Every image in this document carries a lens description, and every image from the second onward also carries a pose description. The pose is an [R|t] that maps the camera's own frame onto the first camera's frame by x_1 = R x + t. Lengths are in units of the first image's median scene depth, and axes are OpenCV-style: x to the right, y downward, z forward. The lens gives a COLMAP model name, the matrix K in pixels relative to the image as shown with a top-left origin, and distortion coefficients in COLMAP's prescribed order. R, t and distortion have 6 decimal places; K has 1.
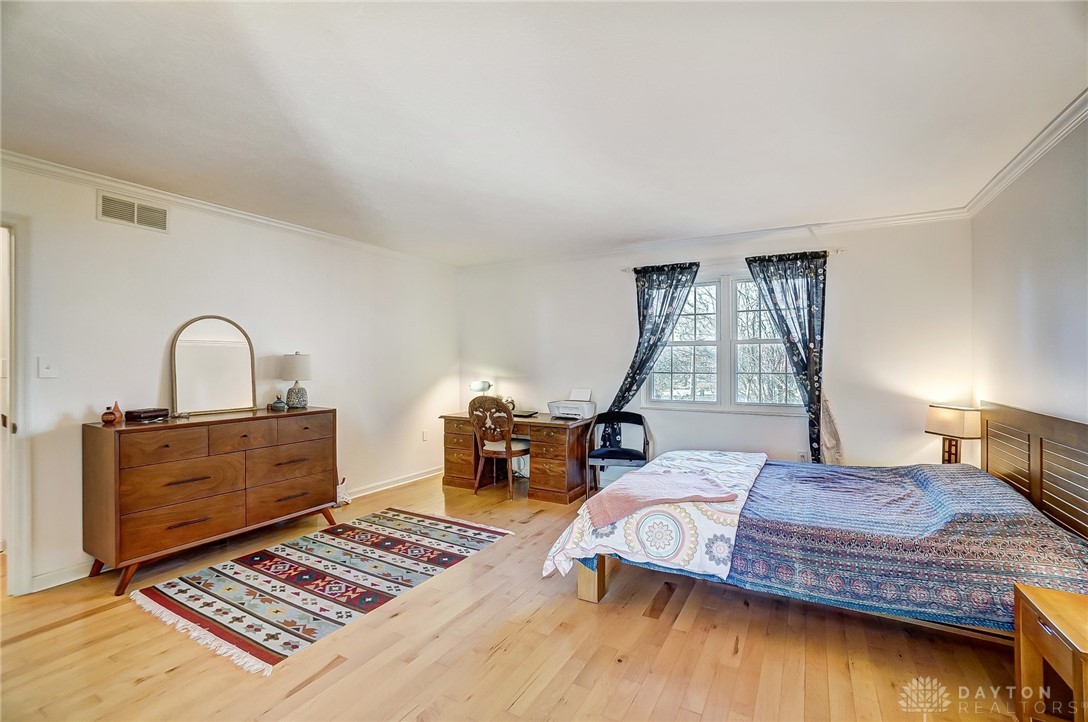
lens RADIAL K [[486.6, 0, 537.3], [0, 486.6, 359.2], [0, 0, 1]] dist [-0.061959, 0.021367]
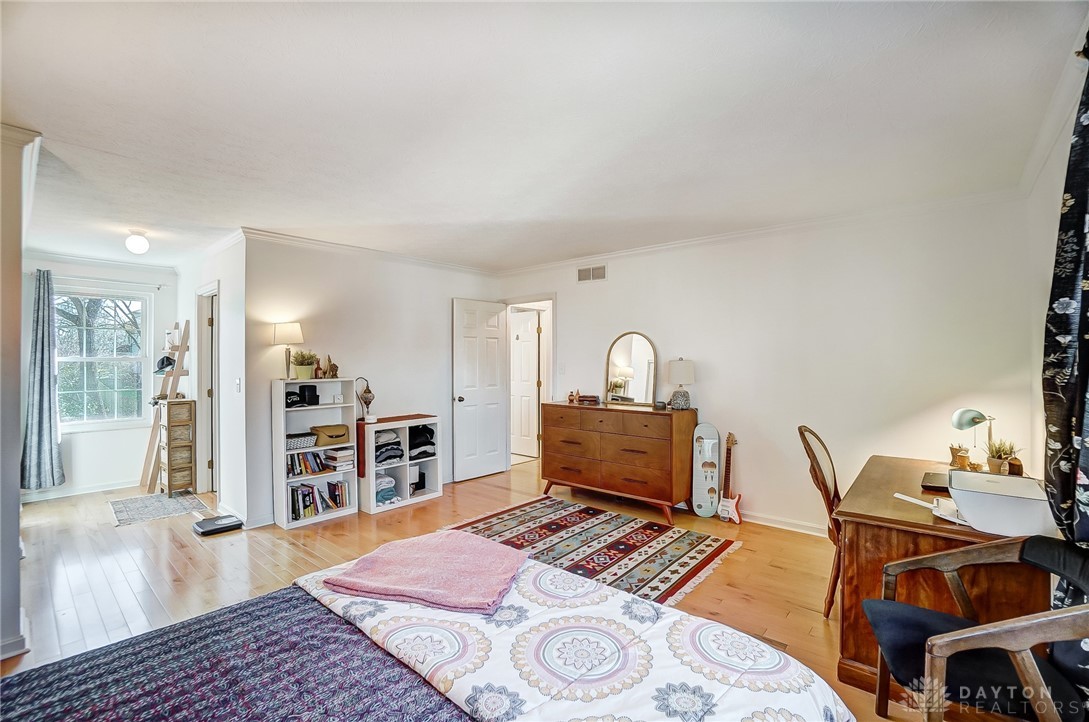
lens RADIAL K [[487.1, 0, 537.8], [0, 487.1, 359.2], [0, 0, 1]] dist [-0.061959, 0.021367]
pose [[-0.208652, -0.000628, -0.977990, 0.764079], [0.006210, 0.999979, -0.001968, -0.014328], [0.977970, -0.006484, -0.208644, 1.094430]]
